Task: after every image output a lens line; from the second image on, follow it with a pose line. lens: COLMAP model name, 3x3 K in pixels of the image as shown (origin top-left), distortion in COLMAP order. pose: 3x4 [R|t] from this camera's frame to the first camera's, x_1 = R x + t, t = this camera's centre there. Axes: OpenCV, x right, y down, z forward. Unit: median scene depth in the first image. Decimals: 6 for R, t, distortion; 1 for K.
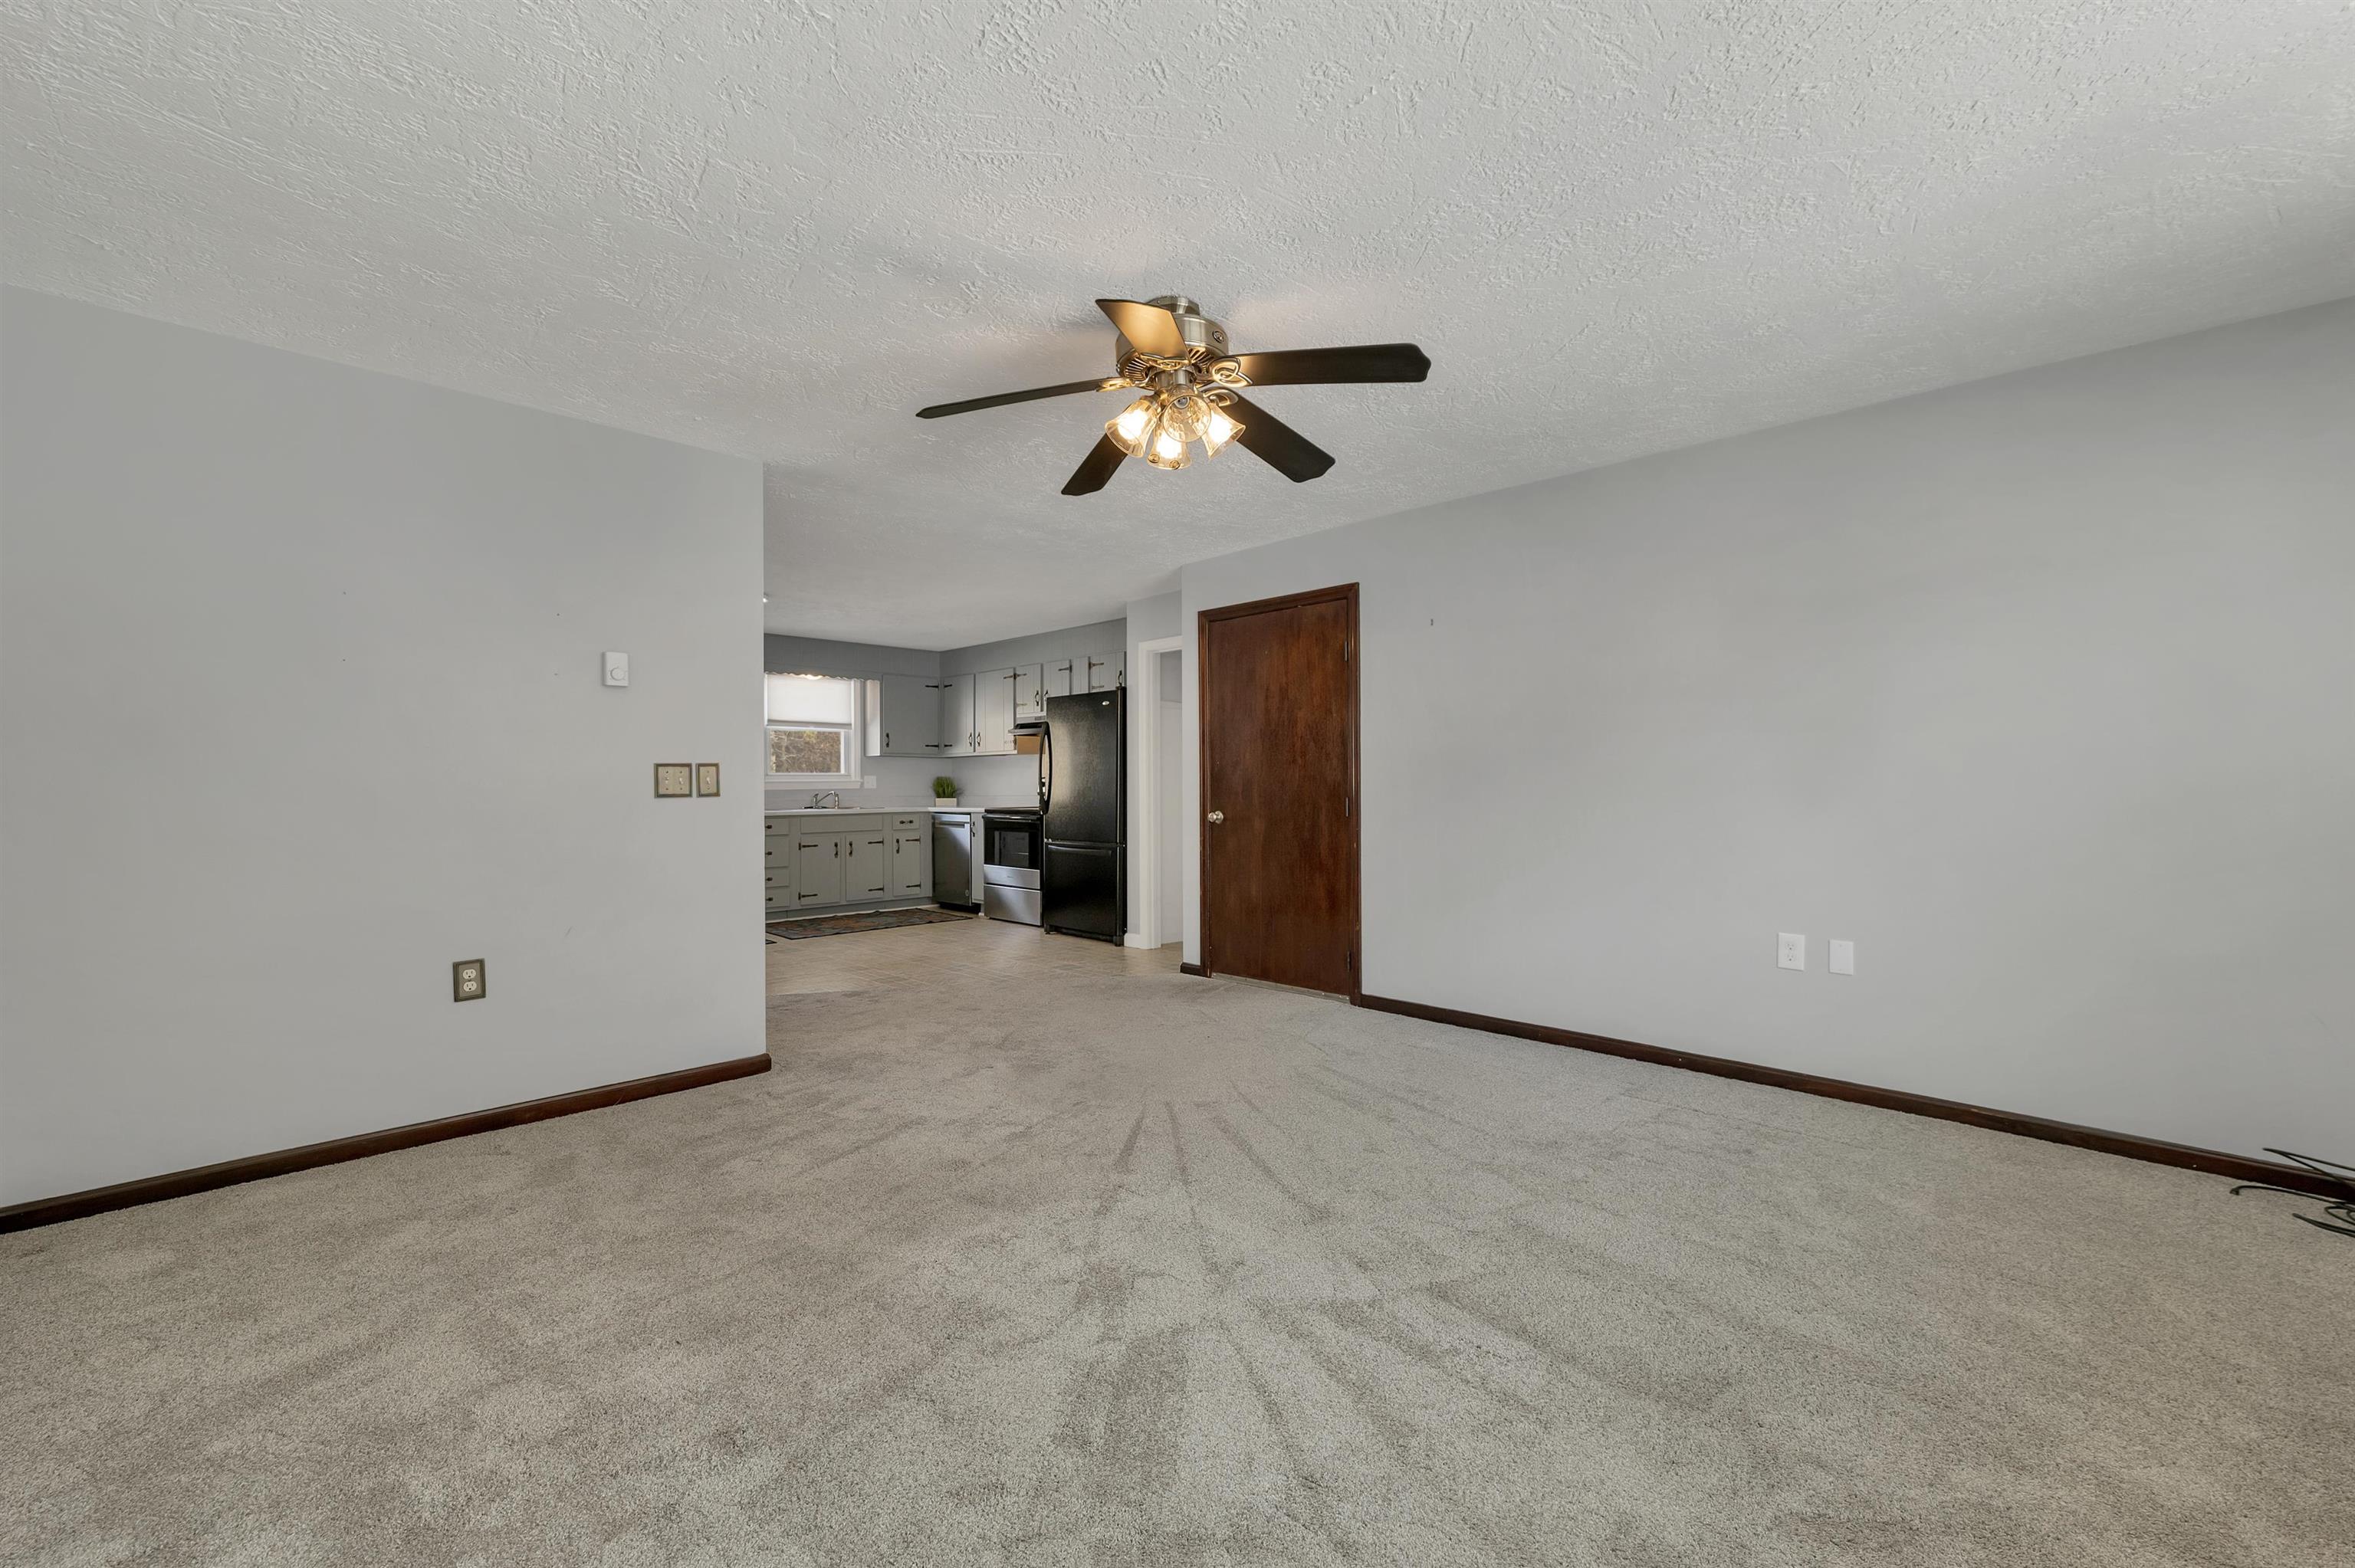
lens RADIAL K [[960.1, 0, 1177.5], [0, 960.1, 784.0], [0, 0, 1]] dist [0.002948, 0.000284]
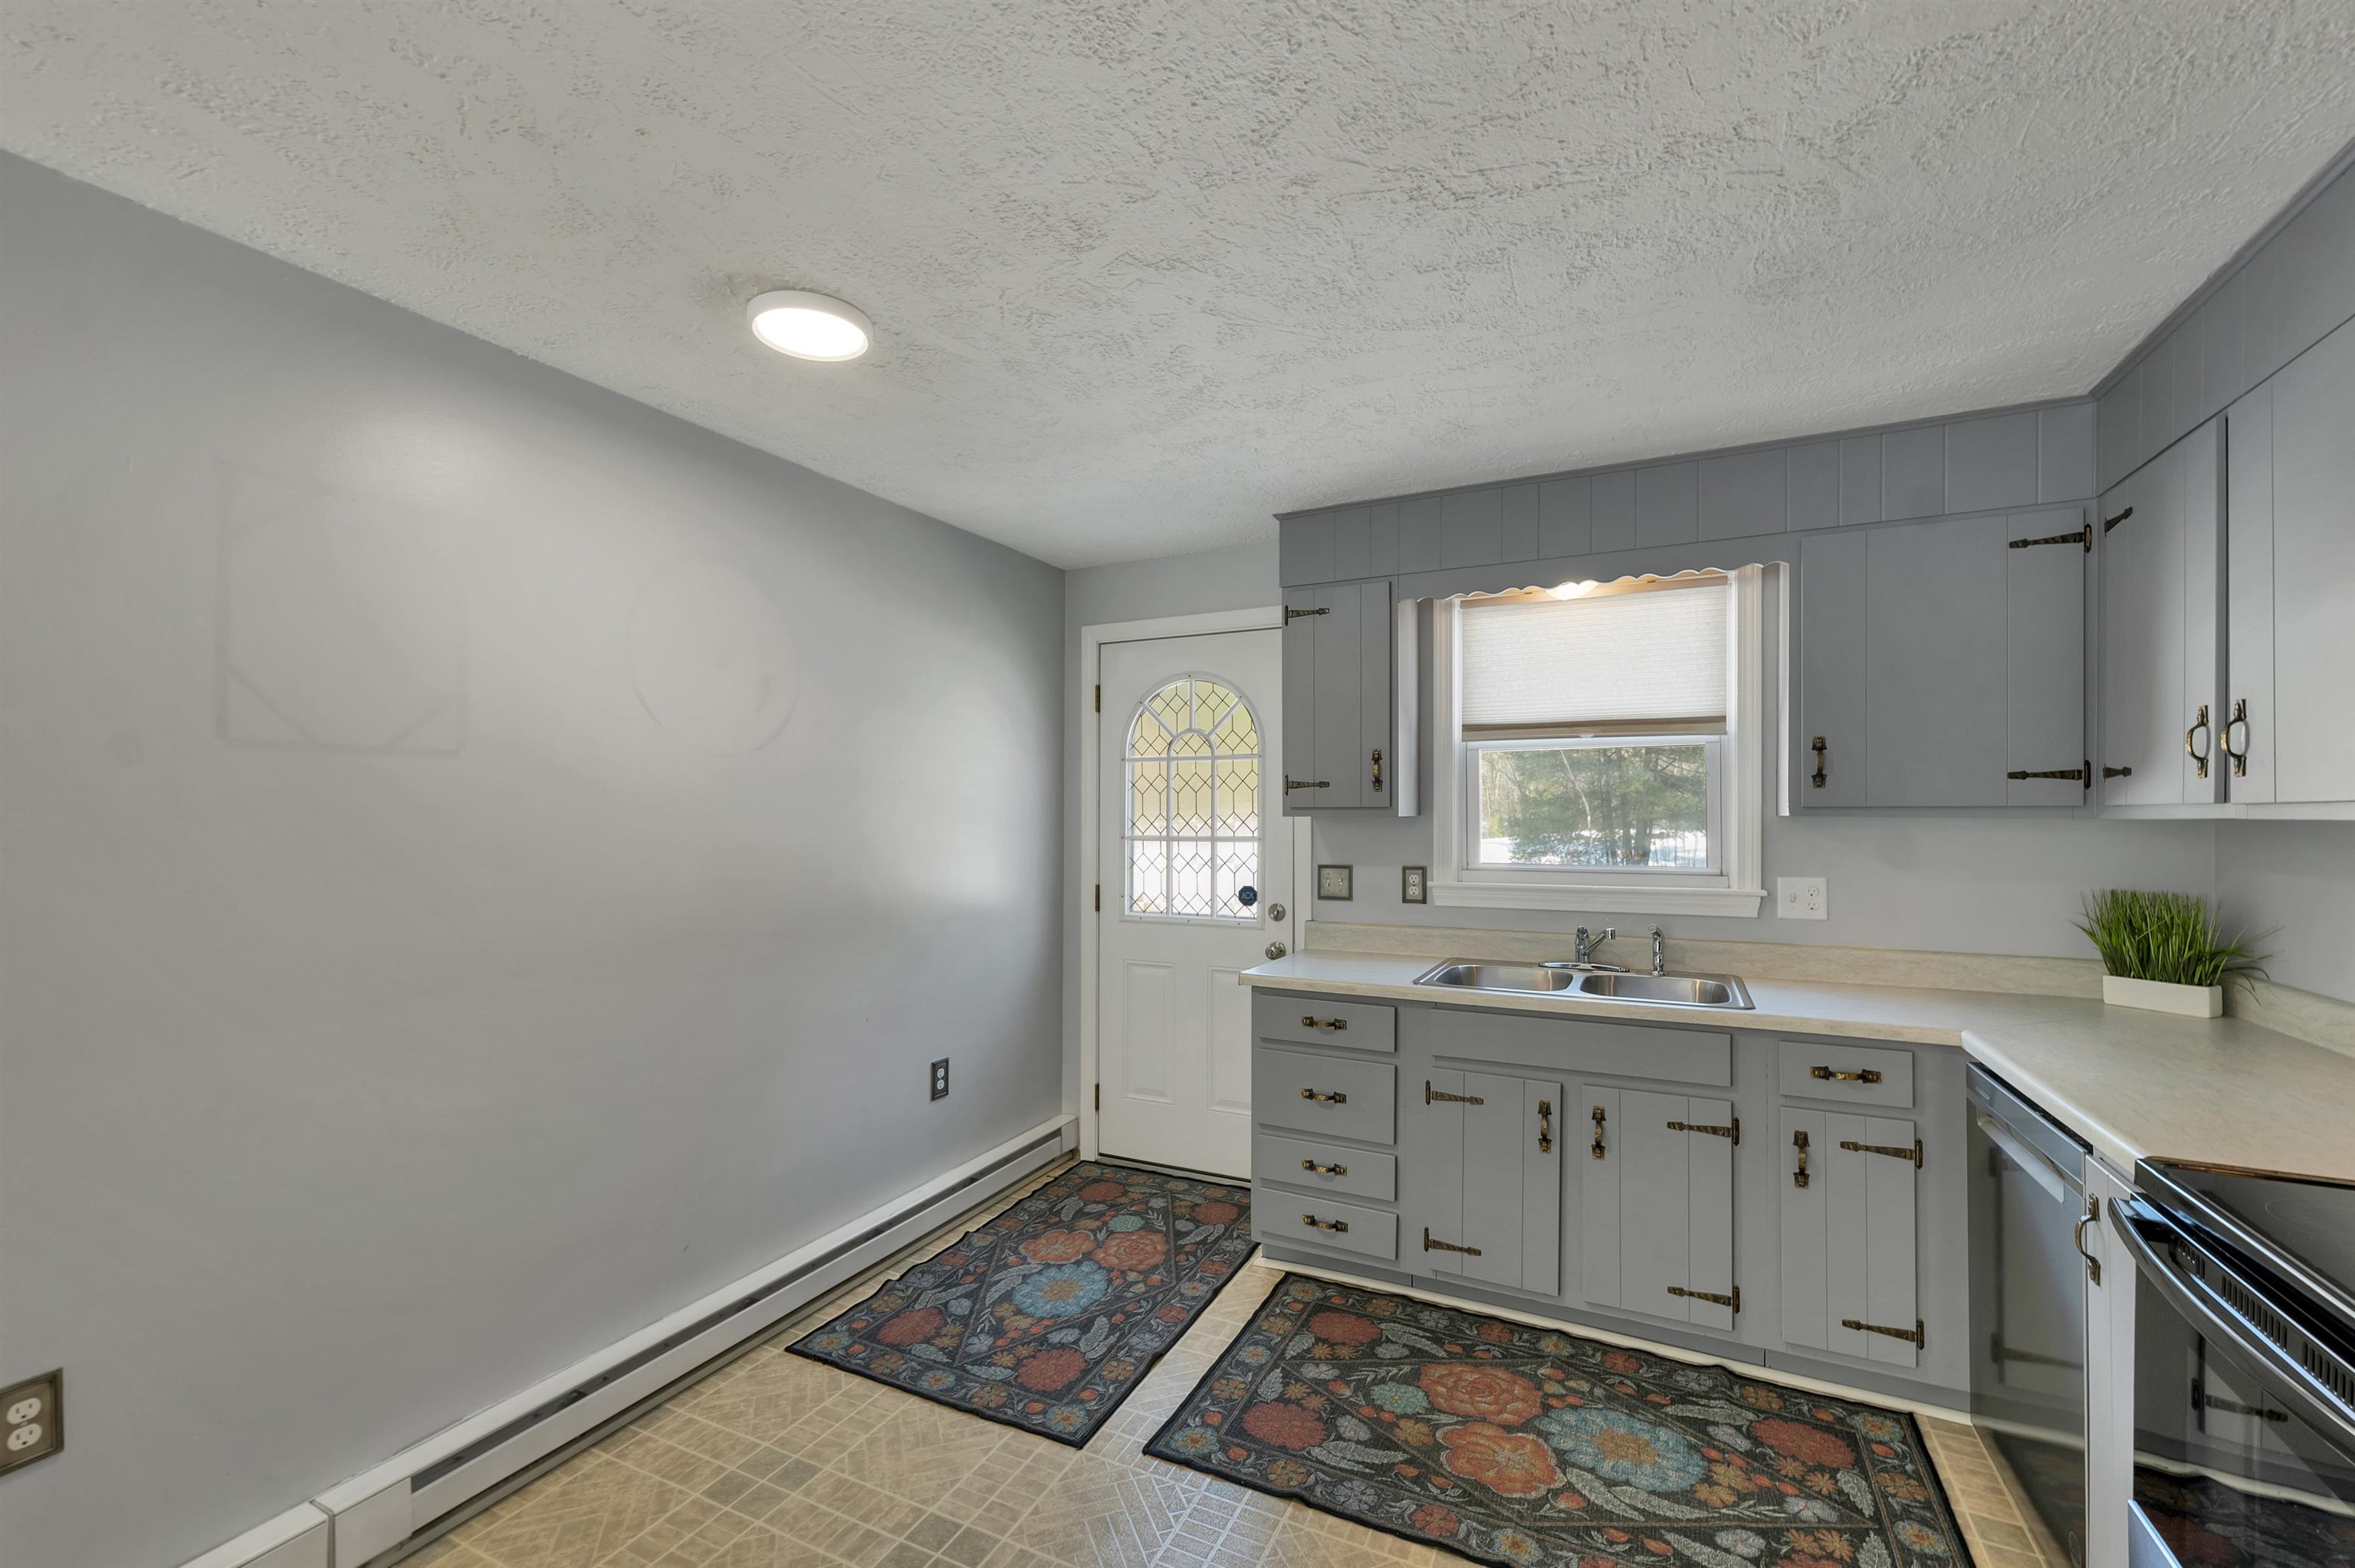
lens RADIAL K [[976.4, 0, 1165.5], [0, 976.4, 807.6], [0, 0, 1]] dist [0.001911, 0.000136]
pose [[0.312228, 0.000690, -0.950007, -0.095974], [-0.000716, 1.000000, 0.000491, -0.036214], [0.950007, 0.000527, 0.312228, 0.812167]]
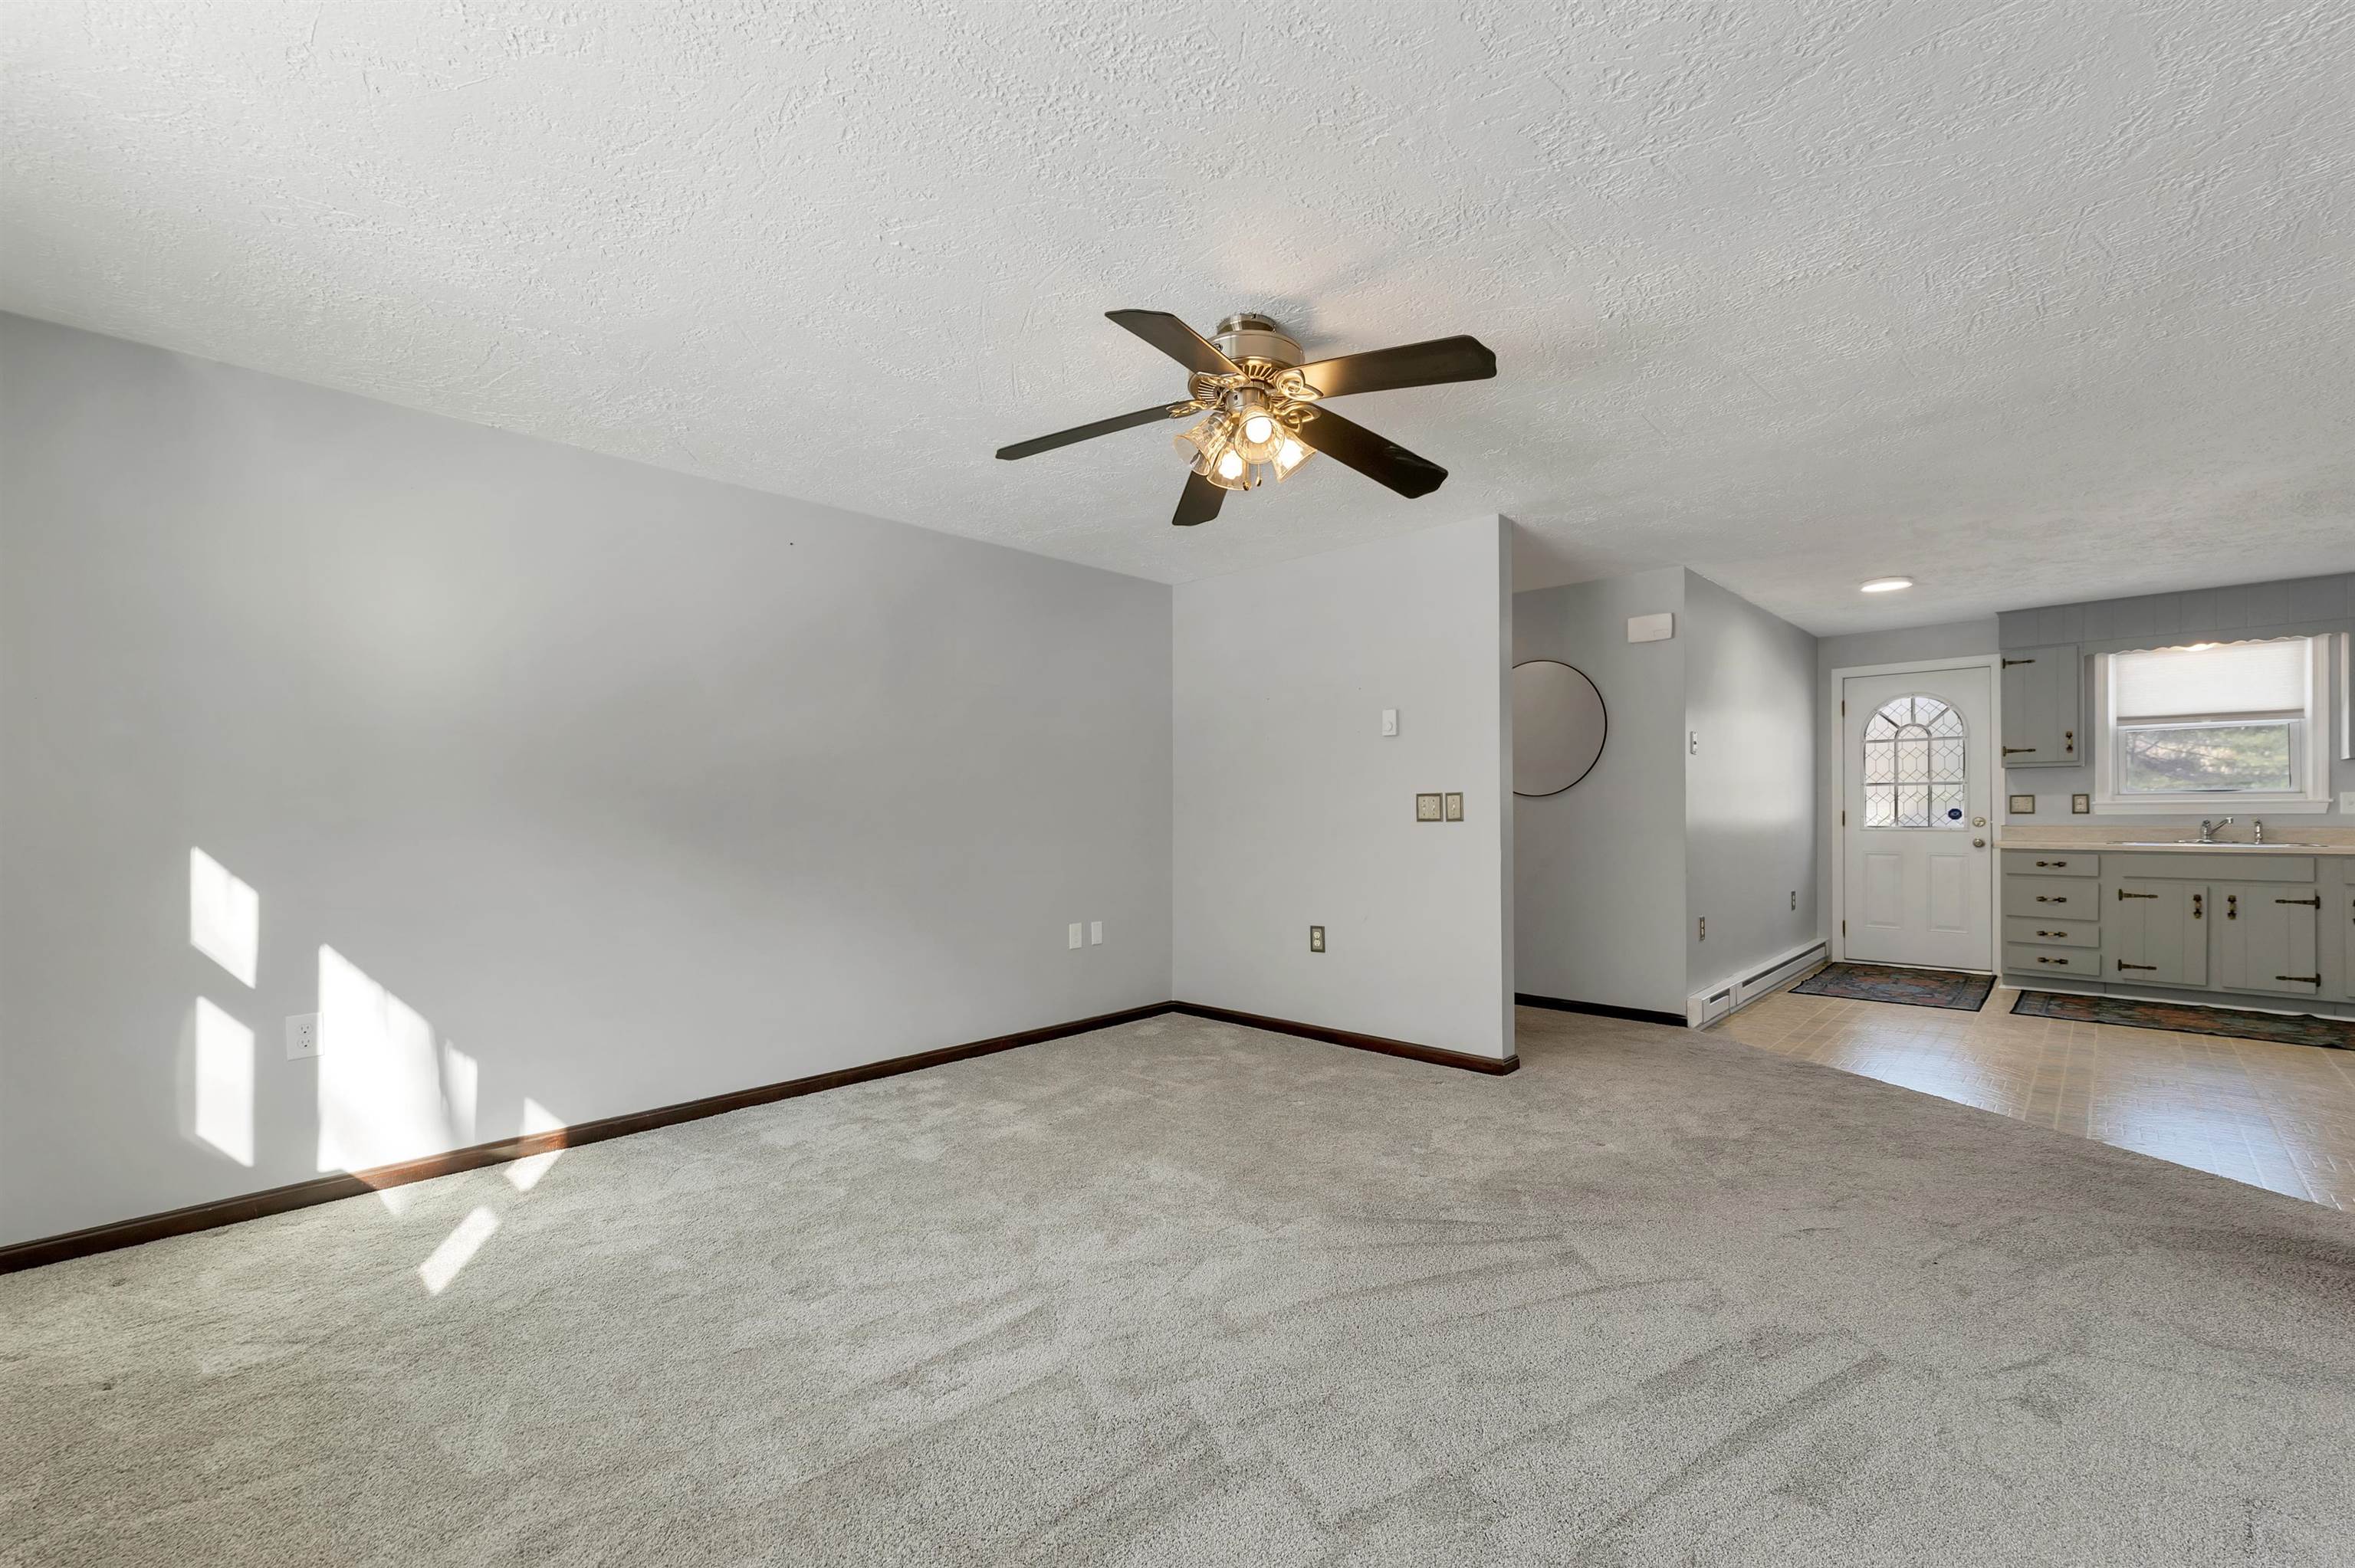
lens RADIAL K [[976.4, 0, 1165.5], [0, 976.4, 807.6], [0, 0, 1]] dist [0.001911, 0.000136]
pose [[0.015356, 0.000395, -0.999882, 0.318371], [0.003988, 0.999992, 0.000456, -0.002473], [0.999874, -0.003995, 0.015354, 0.289757]]
